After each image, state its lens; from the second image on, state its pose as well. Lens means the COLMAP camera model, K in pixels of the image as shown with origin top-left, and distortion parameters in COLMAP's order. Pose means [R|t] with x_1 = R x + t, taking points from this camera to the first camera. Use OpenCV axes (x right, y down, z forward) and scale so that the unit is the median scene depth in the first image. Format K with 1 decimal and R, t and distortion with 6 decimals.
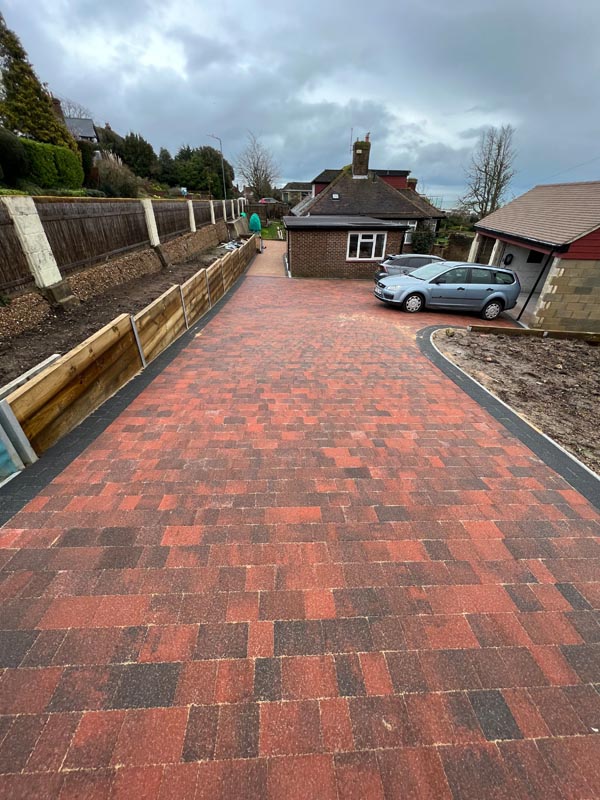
lens RADIAL K [[321.1, 0, 298.6], [0, 321.1, 402.5], [0, 0, 1]] dist [-0.000936, 0.000331]
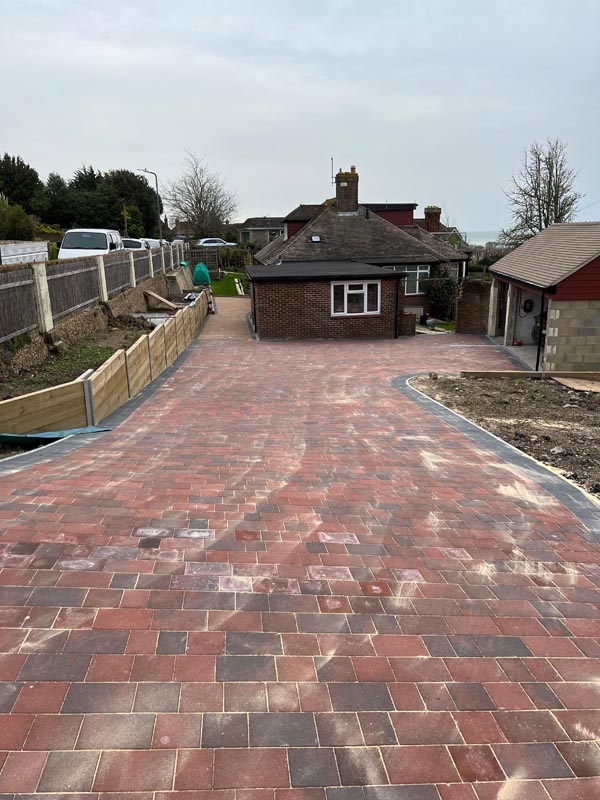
lens RADIAL K [[604.1, 0, 304.2], [0, 604.1, 408.5], [0, 0, 1]] dist [0.050496, -0.044856]
pose [[0.997800, -0.040765, 0.052291, 0.001909], [0.053863, 0.958269, -0.280749, 0.195990], [-0.038664, 0.282948, 0.958356, -0.364029]]
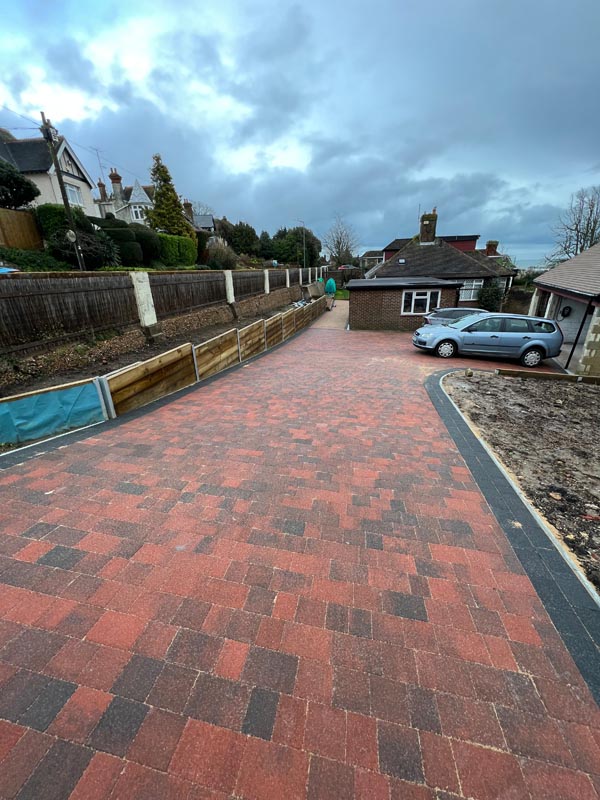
lens RADIAL K [[321.1, 0, 297.8], [0, 321.1, 402.8], [0, 0, 1]] dist [-0.000936, 0.000331]
pose [[0.970202, 0.056231, -0.235681, 0.099258], [-0.093818, 0.984004, -0.151439, 0.054954], [0.223395, 0.169038, 0.959959, -0.080838]]
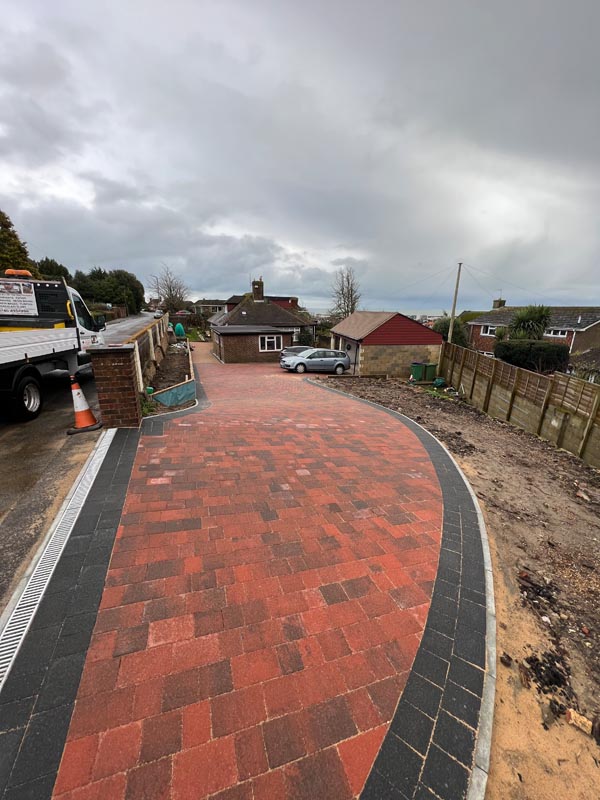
lens RADIAL K [[321.1, 0, 298.5], [0, 321.1, 404.5], [0, 0, 1]] dist [-0.000936, 0.000331]
pose [[0.957962, -0.082660, 0.274728, -0.146884], [0.152823, 0.957451, -0.244810, 0.265808], [-0.242803, 0.276503, 0.929835, -0.531017]]
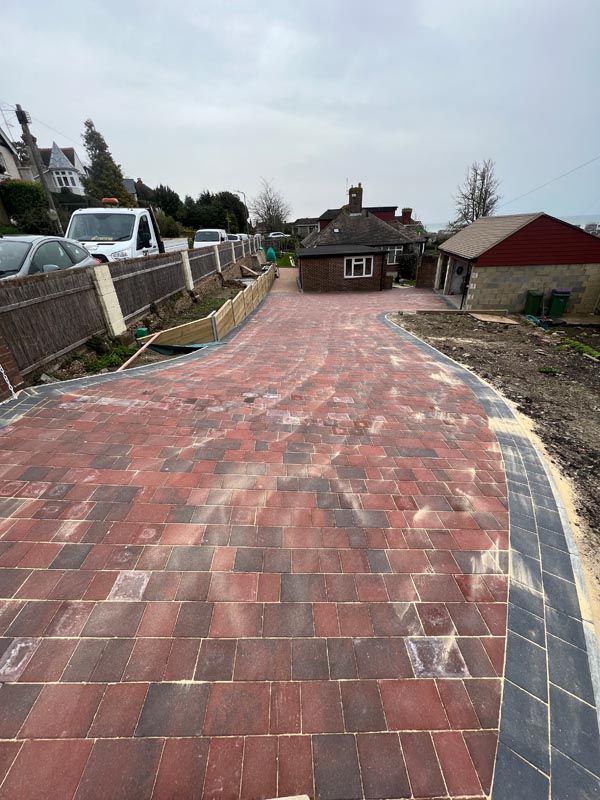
lens RADIAL K [[321.1, 0, 296.7], [0, 321.1, 403.4], [0, 0, 1]] dist [-0.000936, 0.000331]
pose [[0.998223, -0.032566, -0.049901, 0.002016], [0.029072, 0.997178, -0.069223, 0.197896], [0.052015, 0.067650, 0.996352, -0.370367]]
